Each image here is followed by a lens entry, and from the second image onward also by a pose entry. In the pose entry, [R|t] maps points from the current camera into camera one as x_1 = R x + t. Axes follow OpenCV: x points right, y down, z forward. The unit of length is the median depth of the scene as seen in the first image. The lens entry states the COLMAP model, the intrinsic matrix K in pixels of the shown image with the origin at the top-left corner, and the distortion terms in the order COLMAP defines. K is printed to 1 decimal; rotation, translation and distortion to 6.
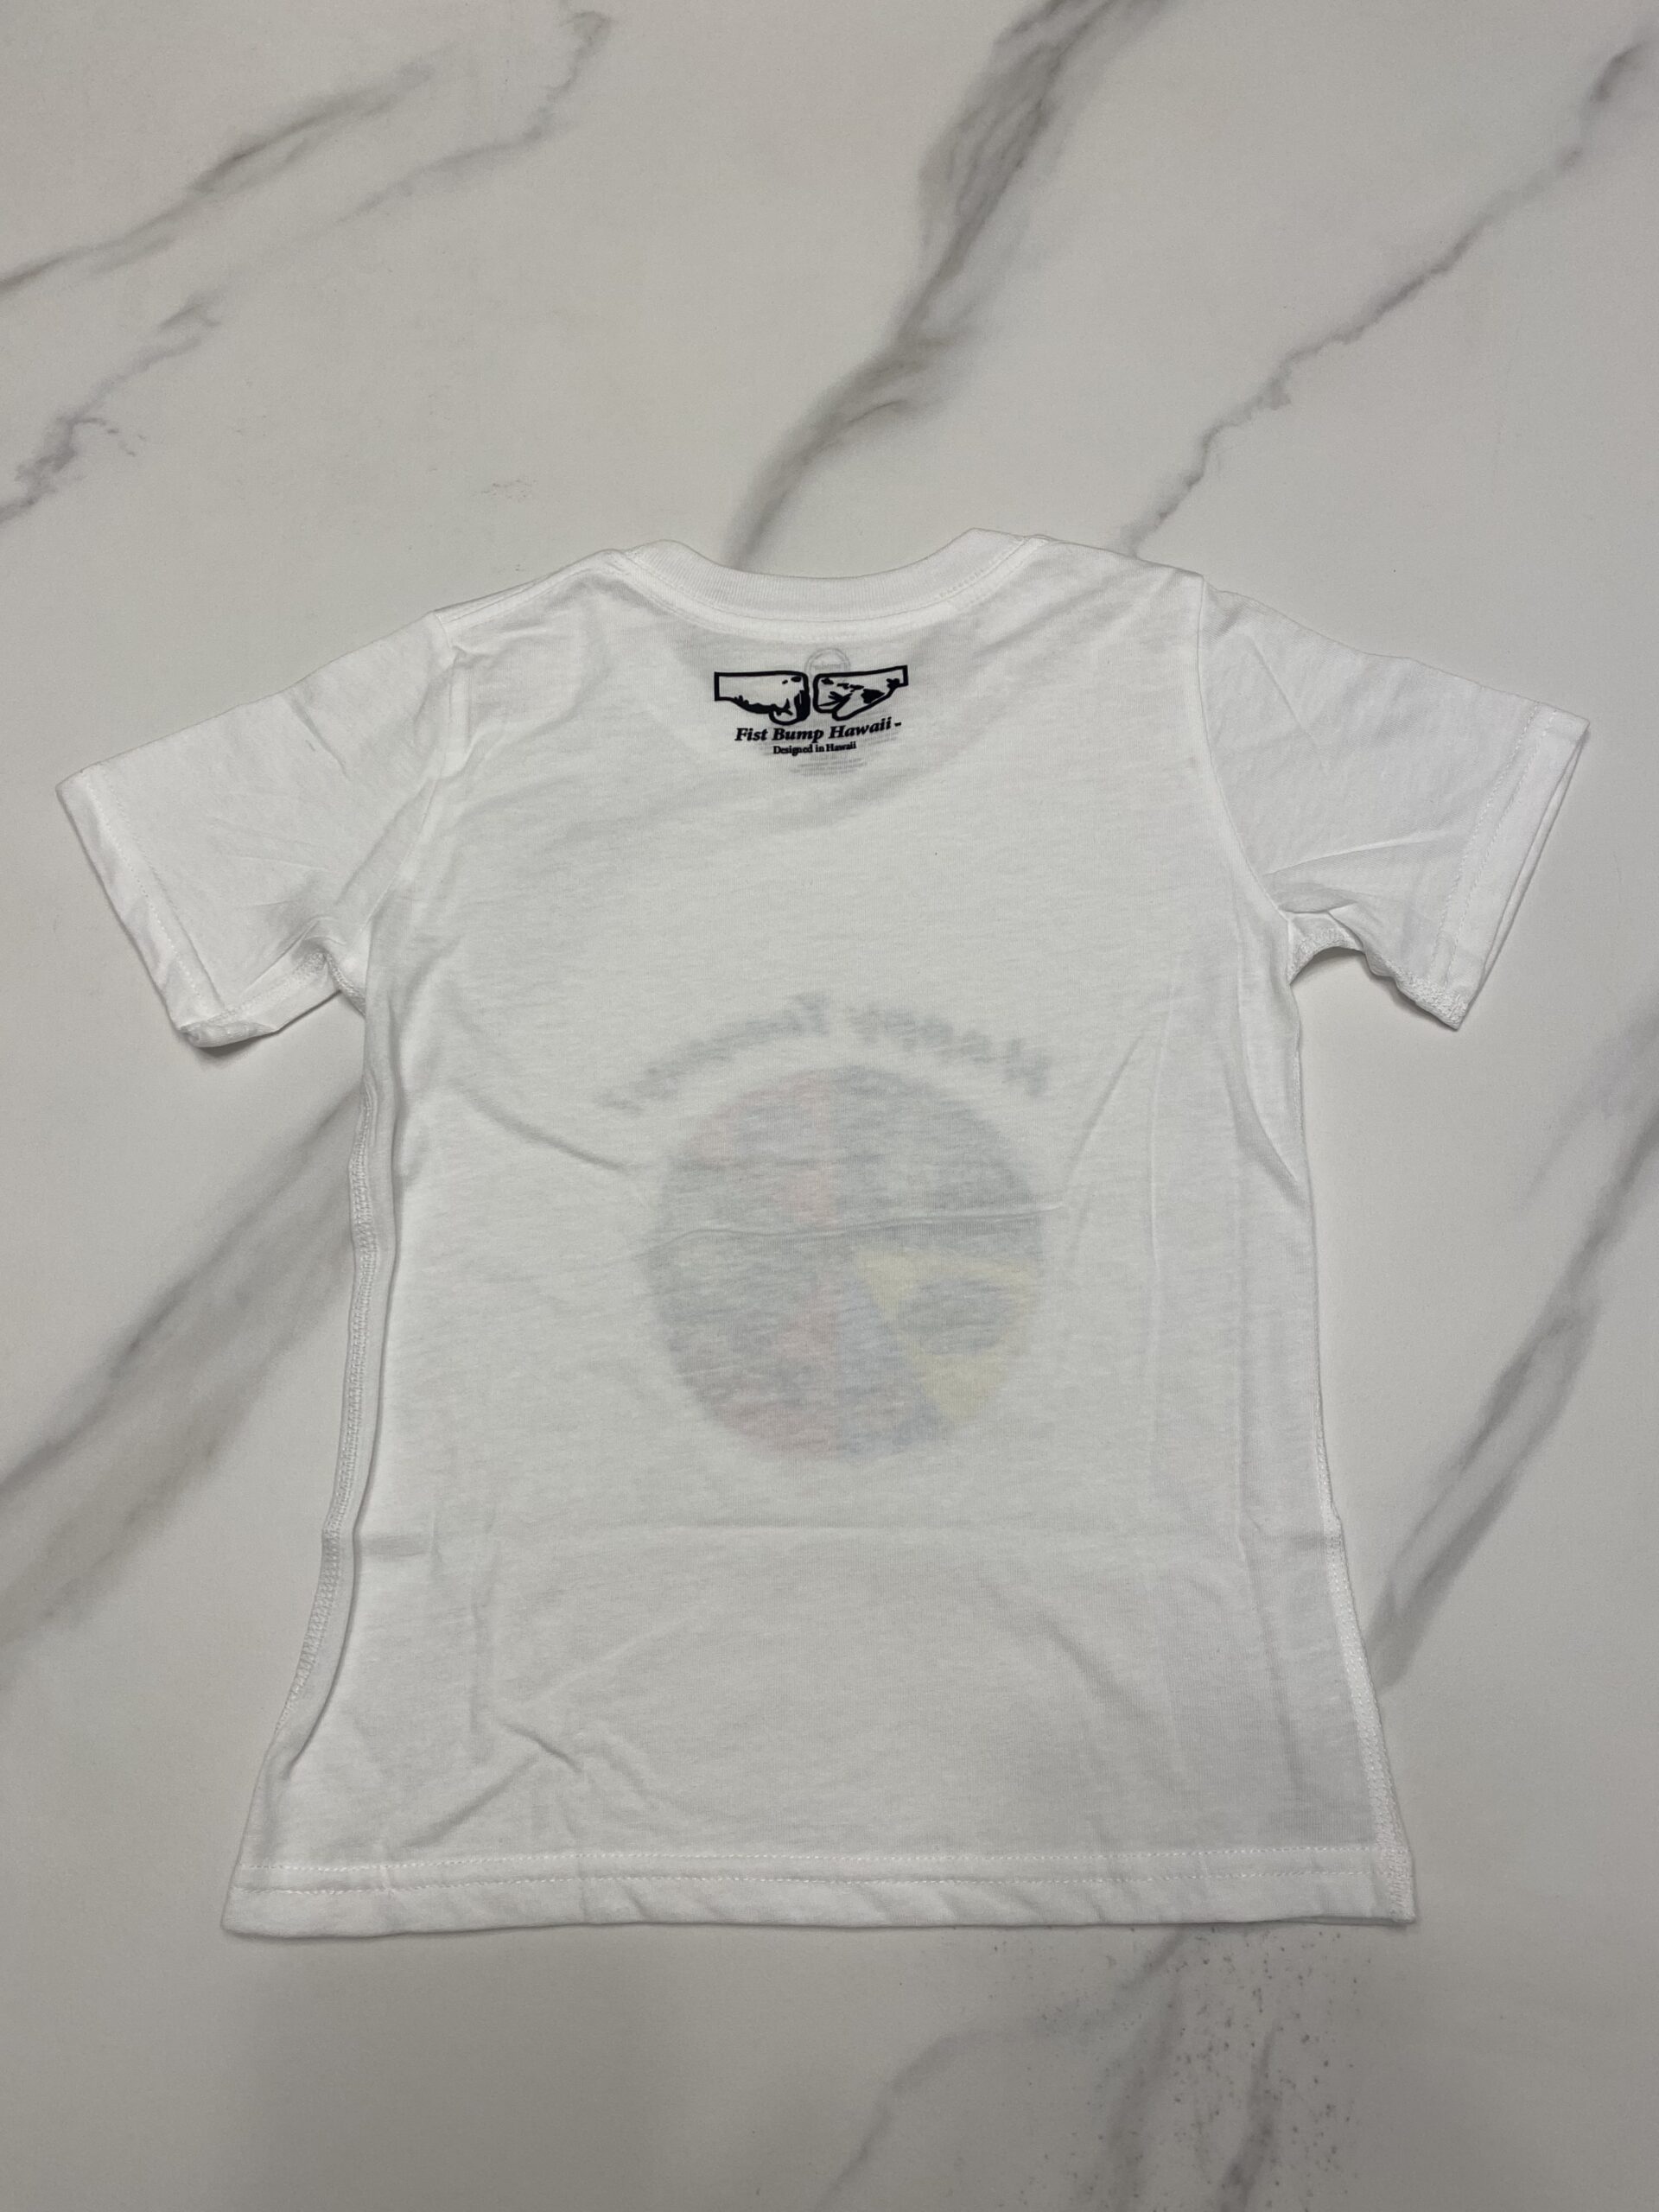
lens RADIAL K [[1678.3, 0, 835.4], [0, 1678.3, 1108.9], [0, 0, 1]] dist [-0.002385, 0.018887]
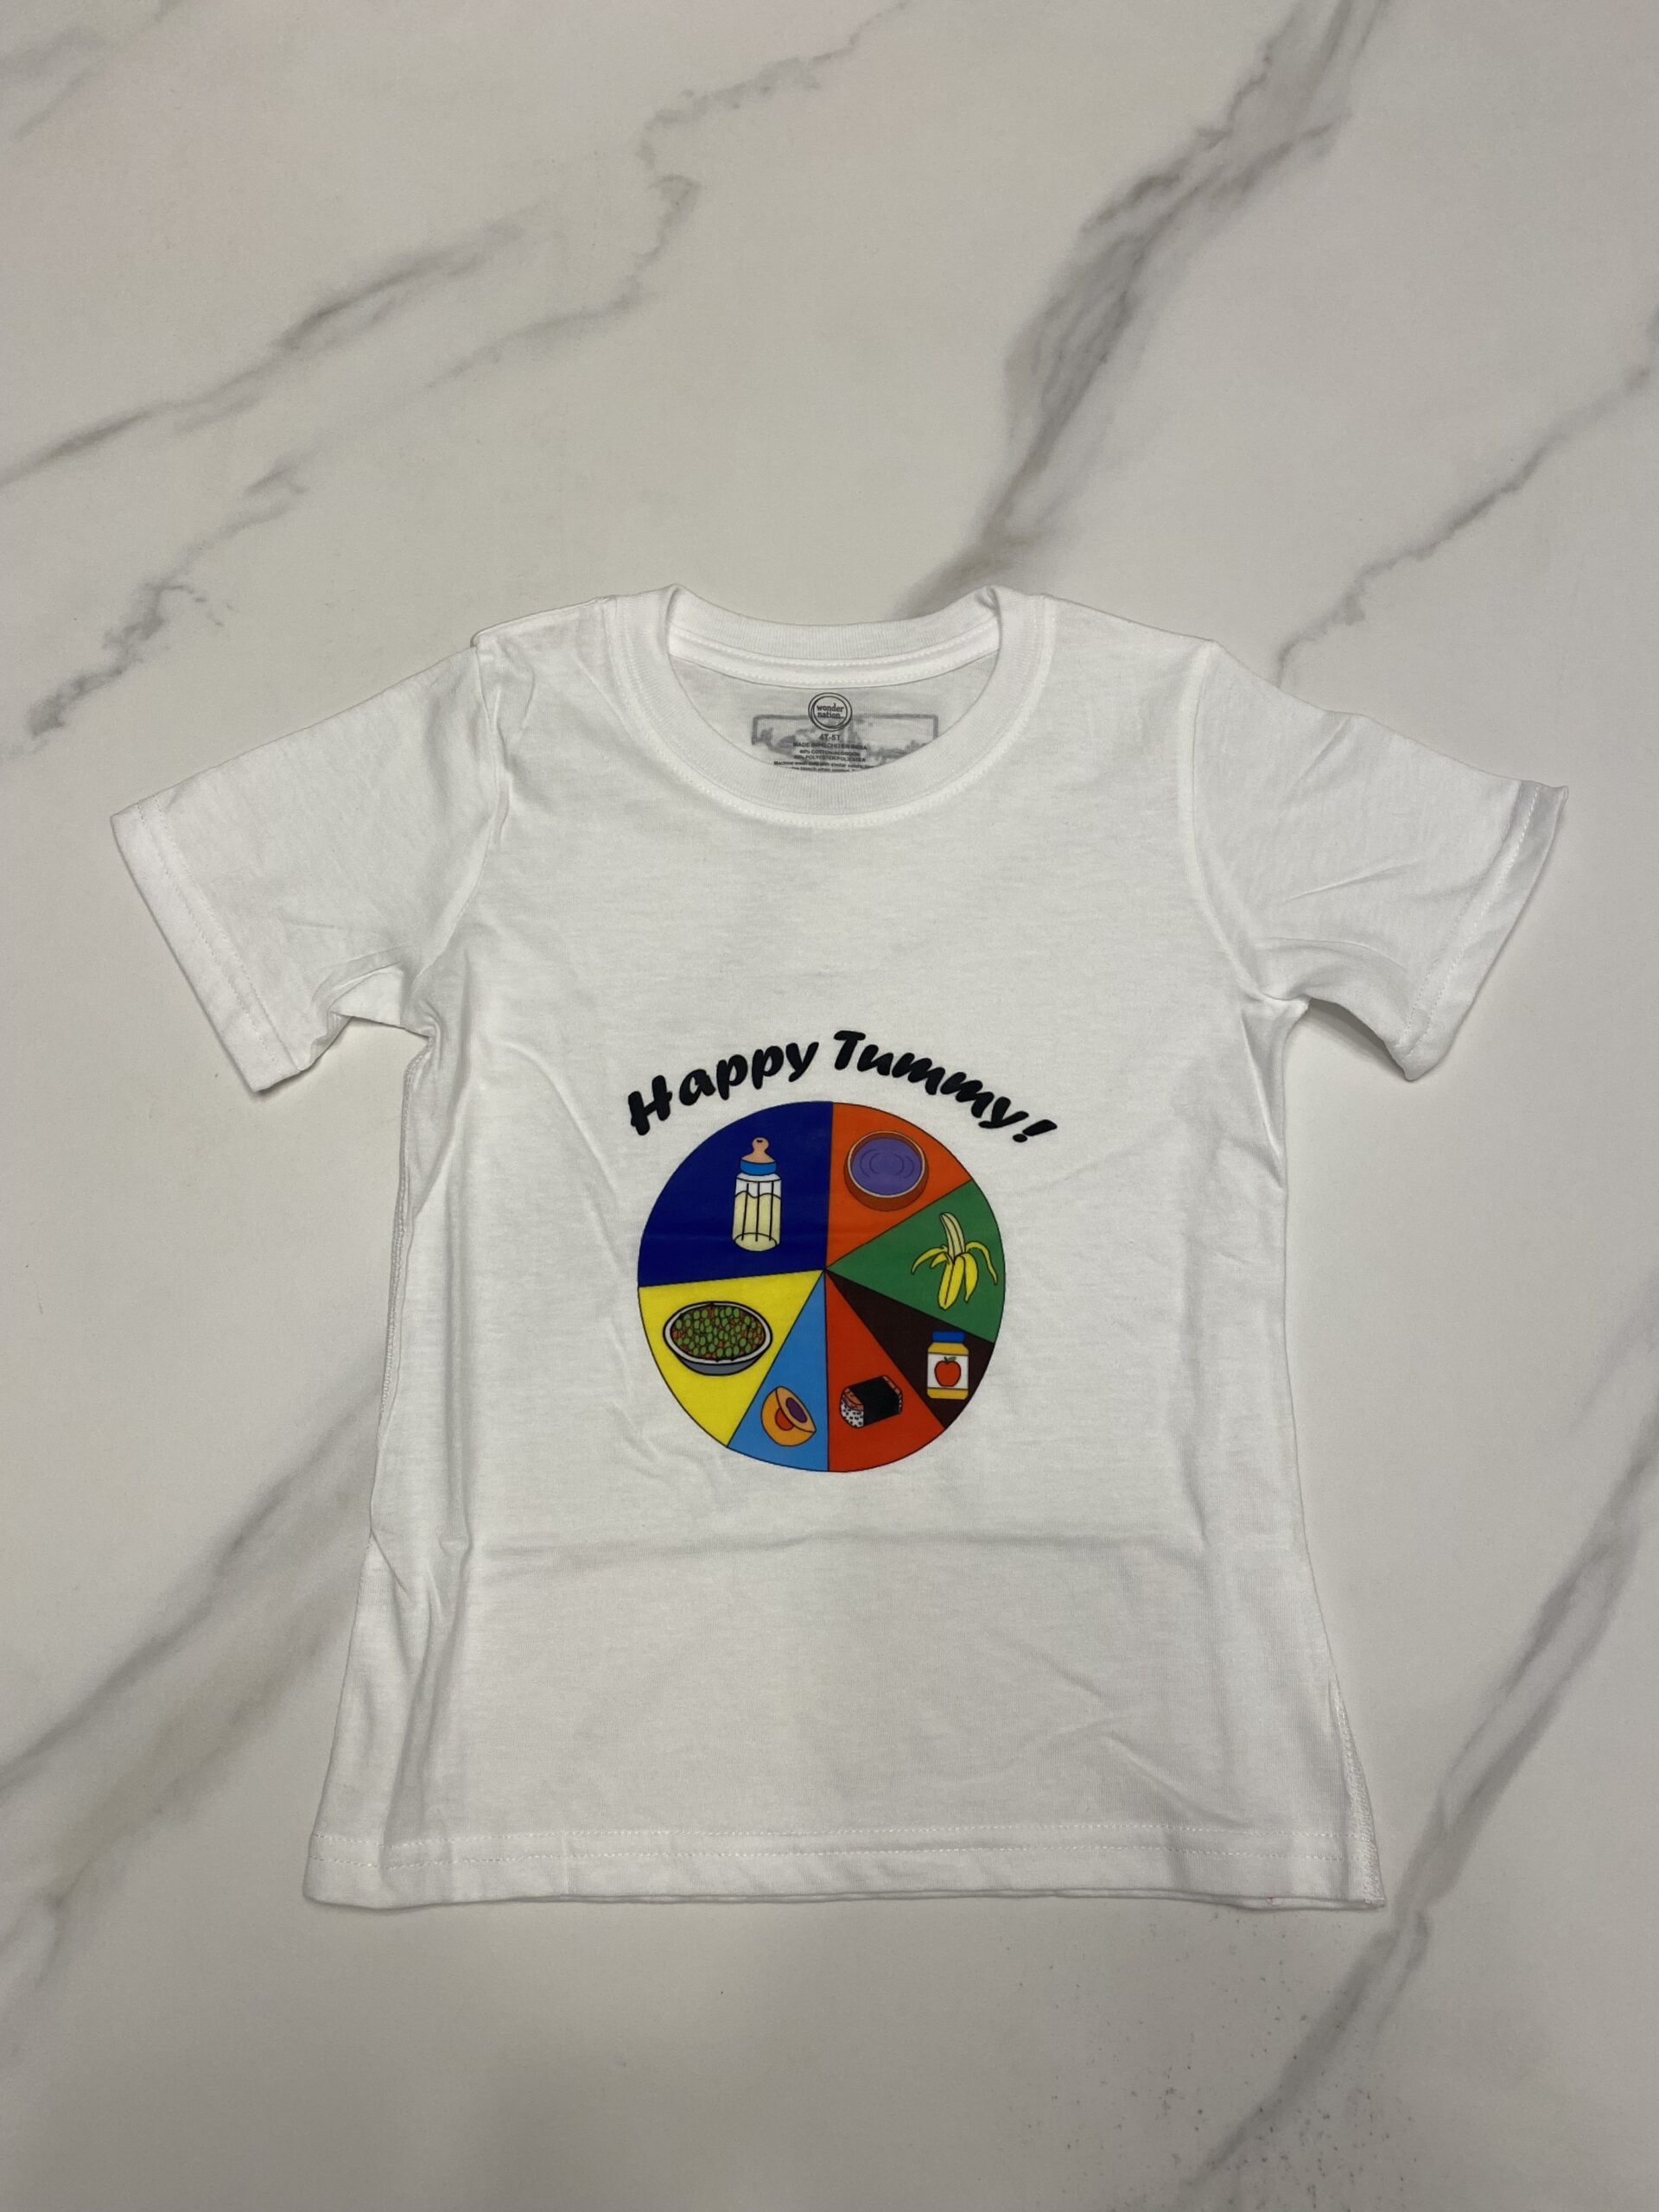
lens RADIAL K [[1678.3, 0, 821.0], [0, 1678.3, 1105.5], [0, 0, 1]] dist [-0.002385, 0.018887]
pose [[0.998965, 0.024968, 0.038033, -0.089487], [-0.026418, 0.998924, 0.038128, -0.147640], [-0.037040, -0.039094, 0.998549, -0.024250]]
